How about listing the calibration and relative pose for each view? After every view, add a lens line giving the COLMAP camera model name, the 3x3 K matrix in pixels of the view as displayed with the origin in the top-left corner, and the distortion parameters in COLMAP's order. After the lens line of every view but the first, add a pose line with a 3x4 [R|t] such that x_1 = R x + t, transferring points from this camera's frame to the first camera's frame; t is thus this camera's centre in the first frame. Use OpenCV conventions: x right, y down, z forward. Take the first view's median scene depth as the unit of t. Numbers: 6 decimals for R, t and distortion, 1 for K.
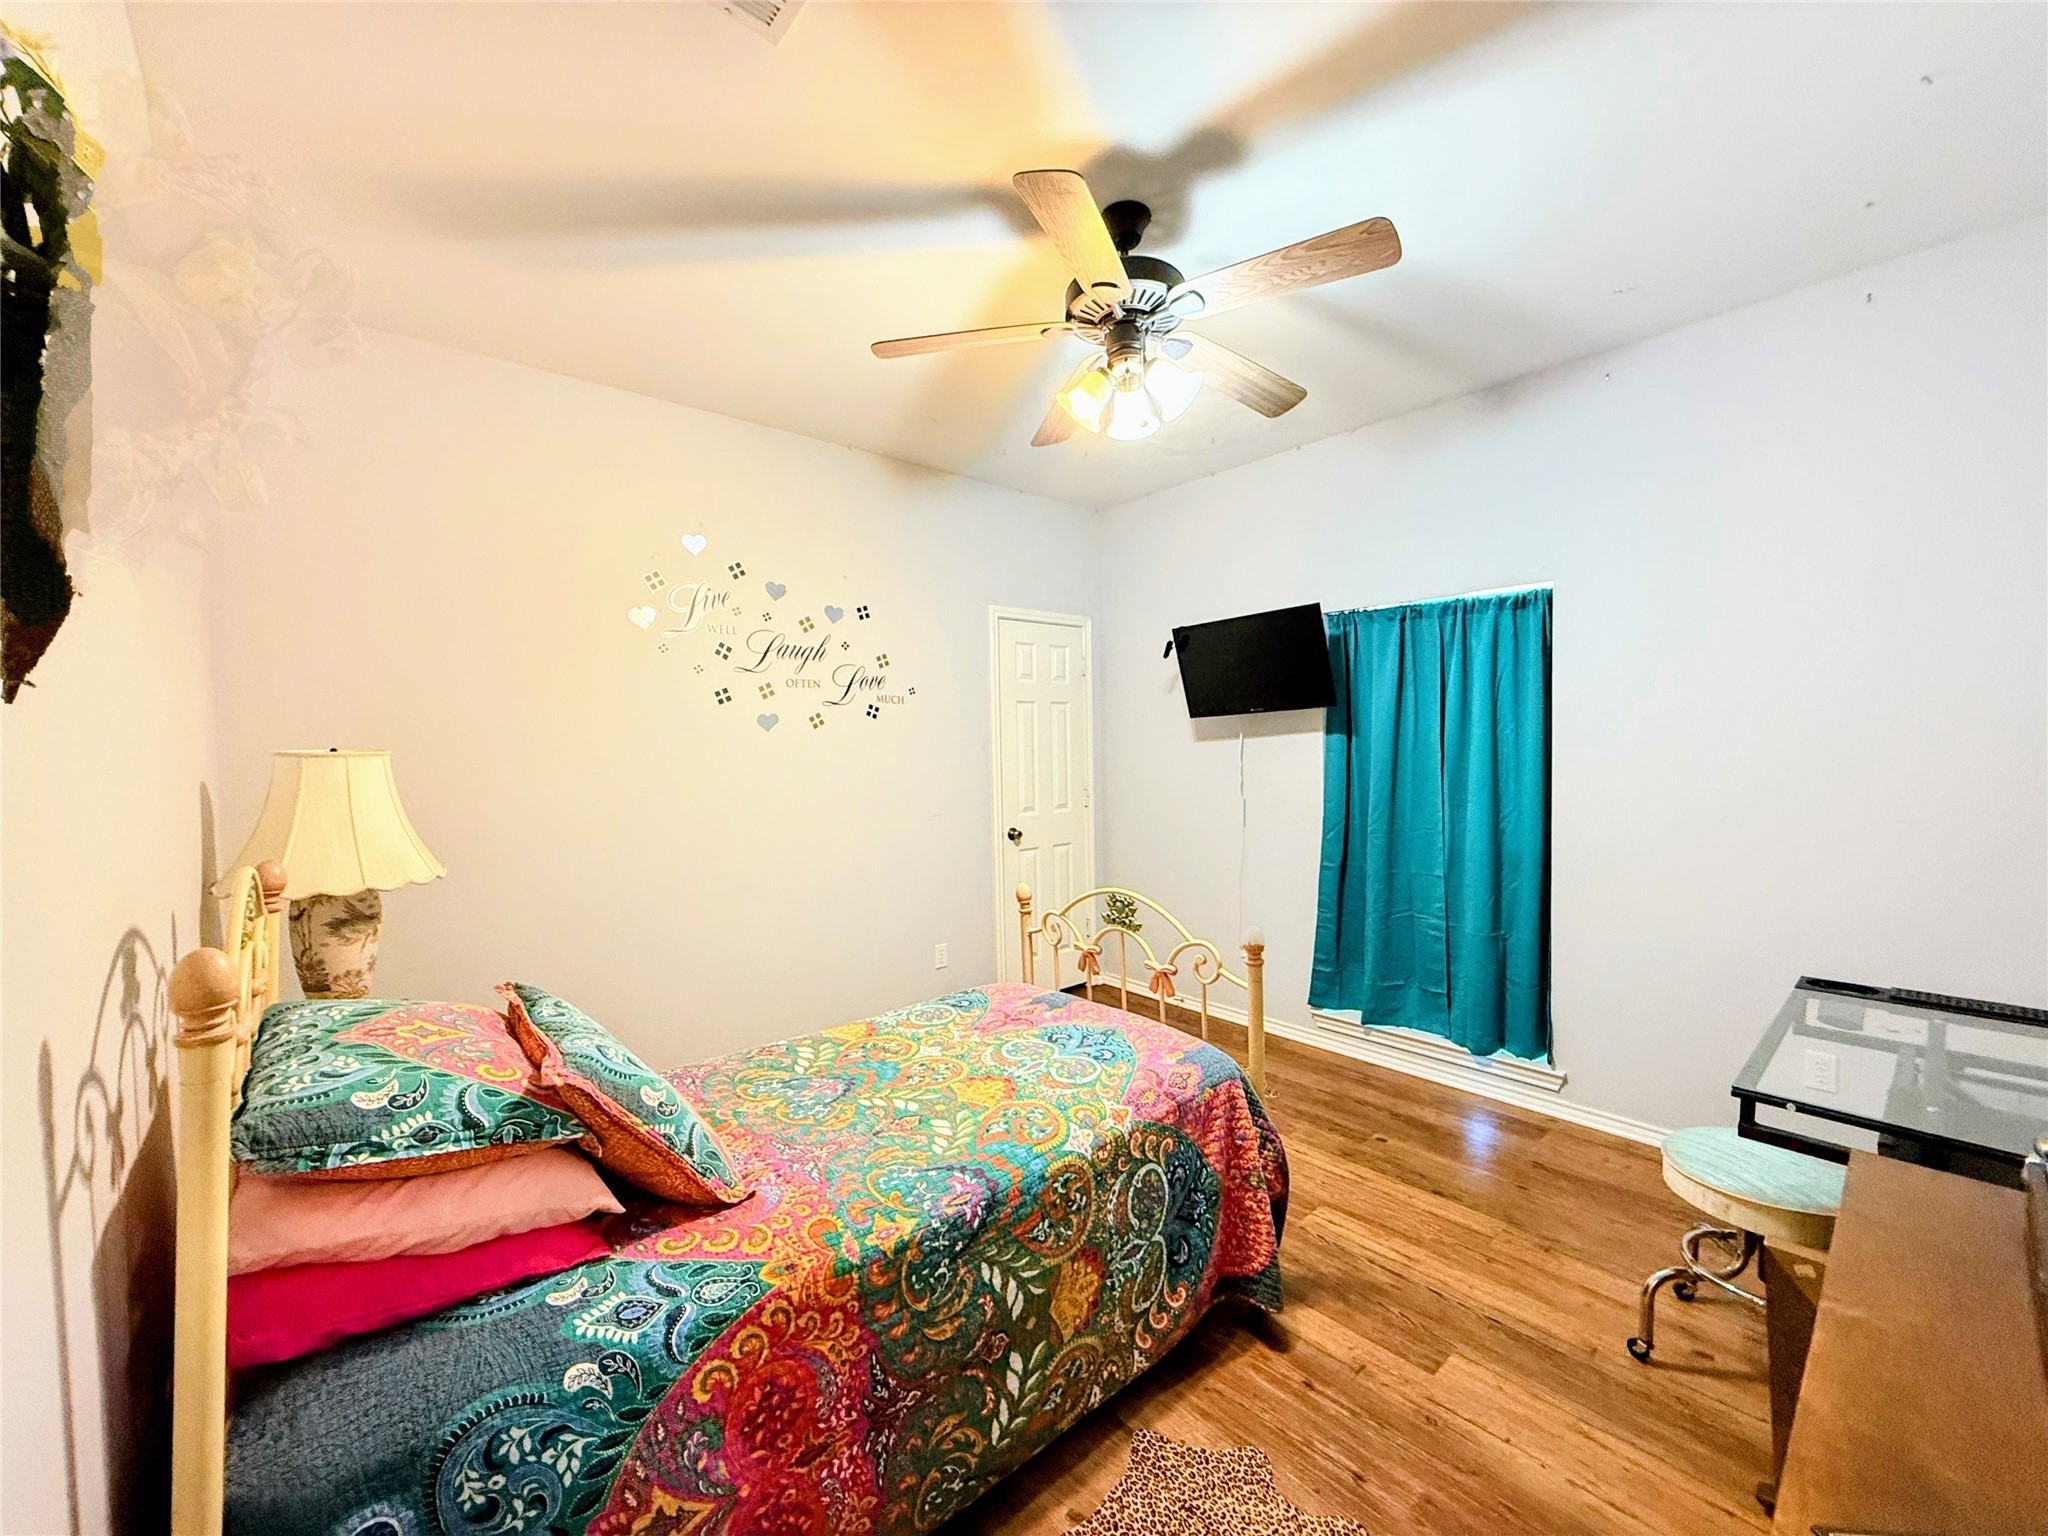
lens RADIAL K [[816.1, 0, 1022.2], [0, 816.1, 758.2], [0, 0, 1]] dist [0.002560, -0.000324]
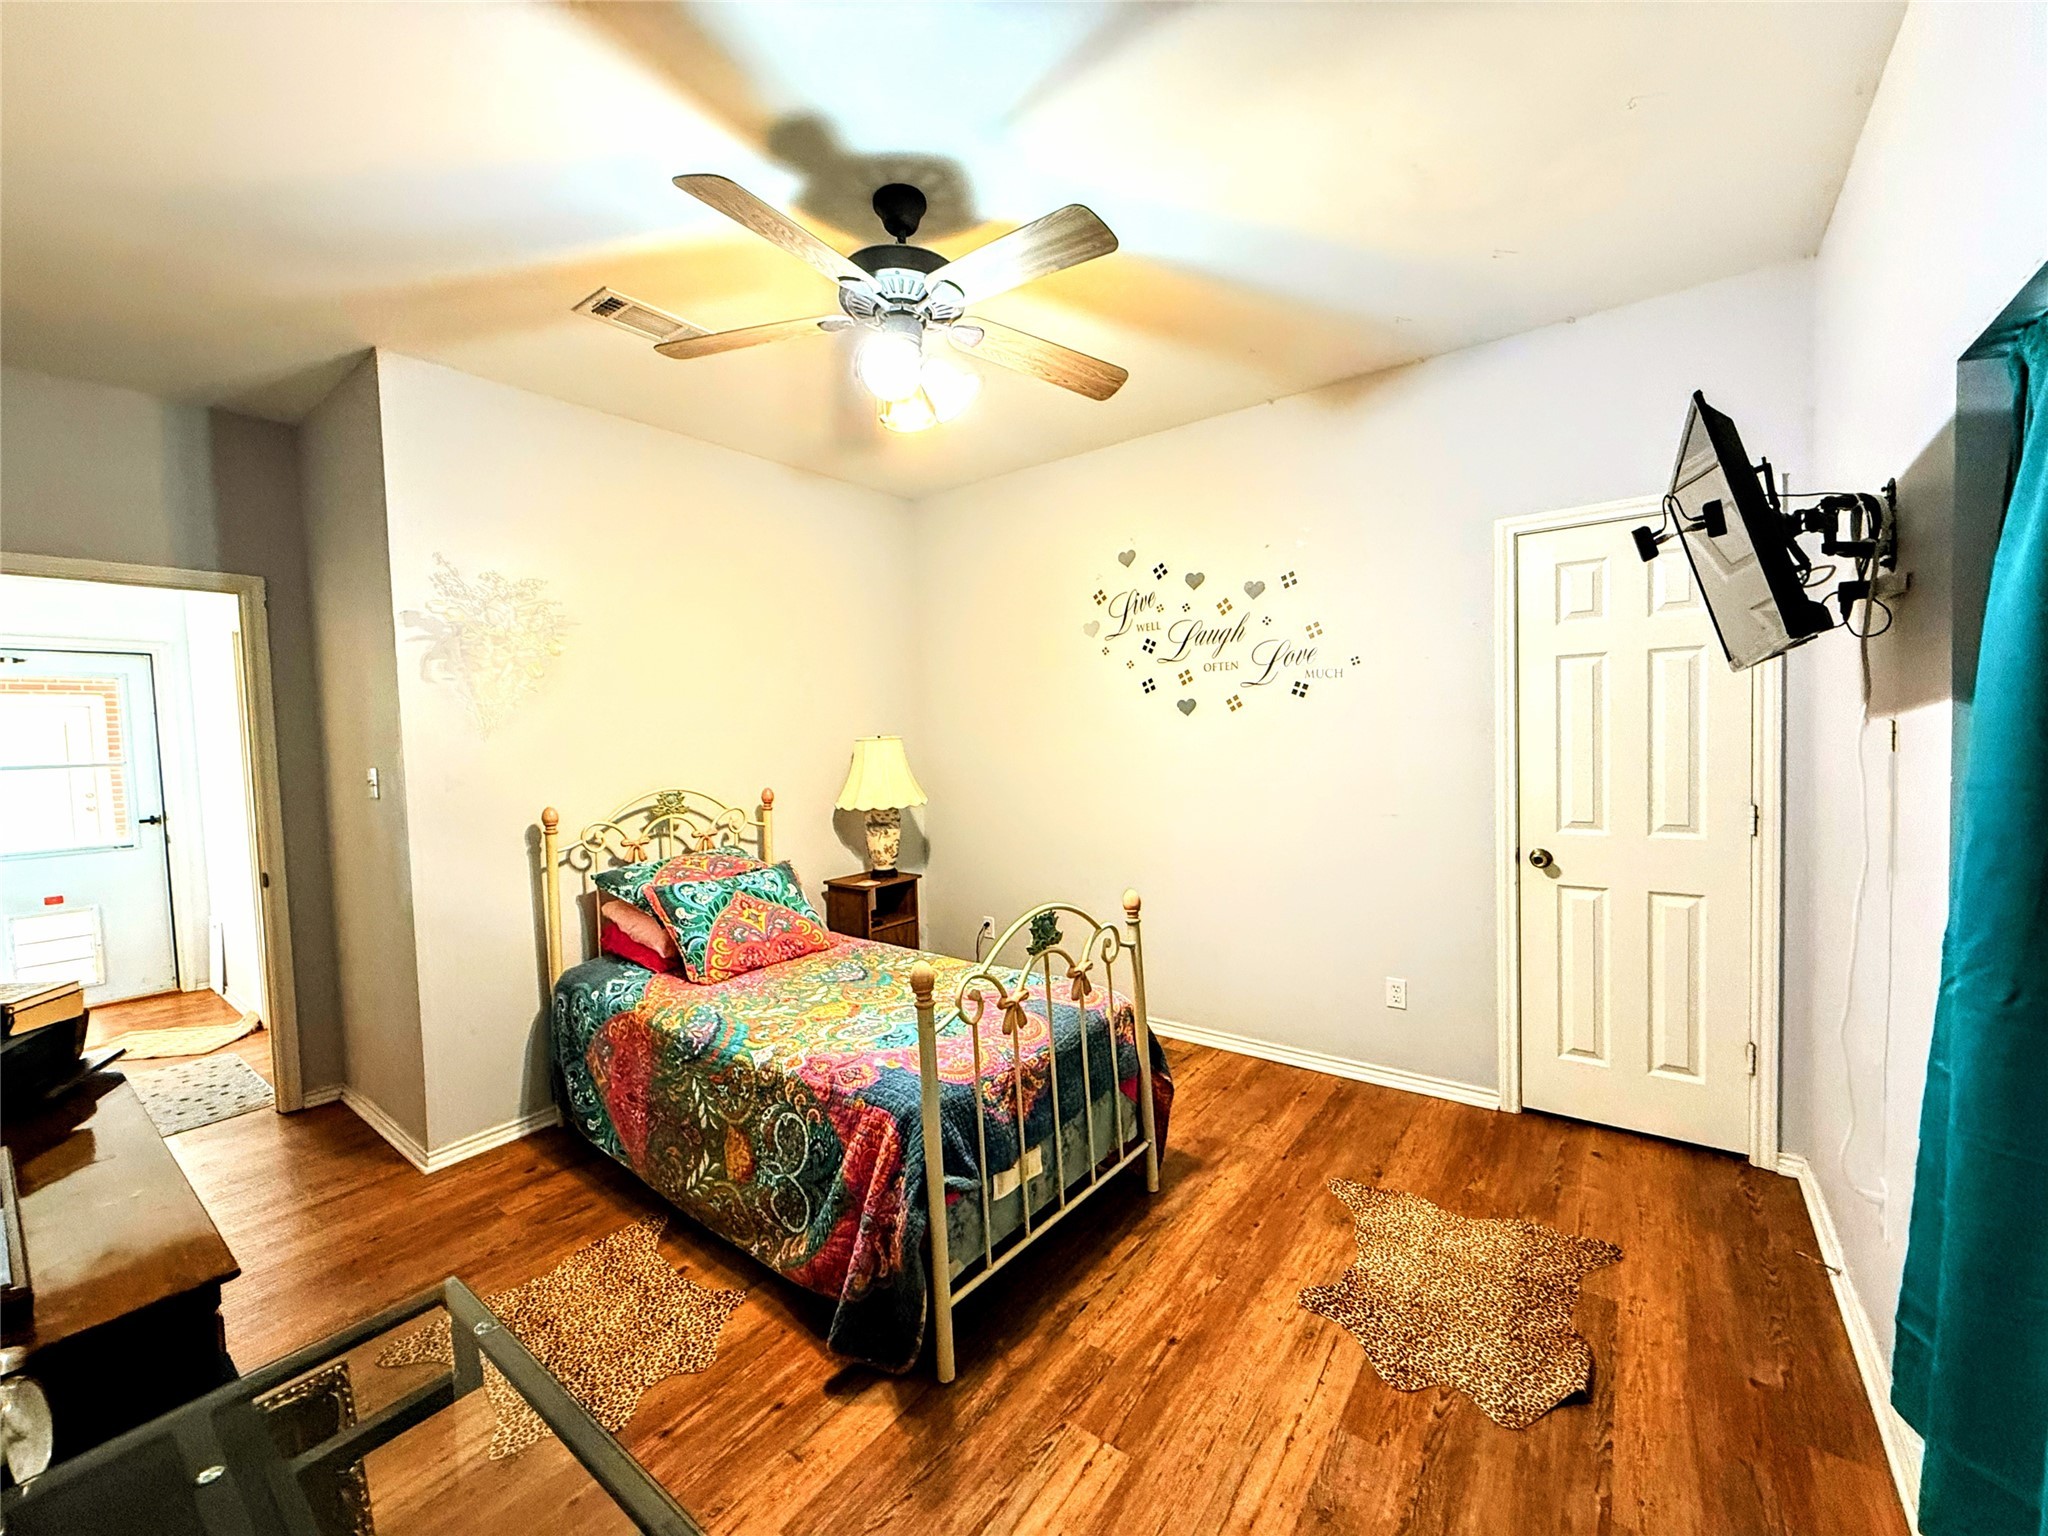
lens RADIAL K [[816.1, 0, 1022.6], [0, 816.1, 759.7], [0, 0, 1]] dist [0.002560, -0.000324]
pose [[0.202092, 0.046764, -0.978249, 1.085524], [0.007655, 0.998753, 0.049326, -0.045541], [0.979337, -0.017456, 0.201483, 0.896994]]
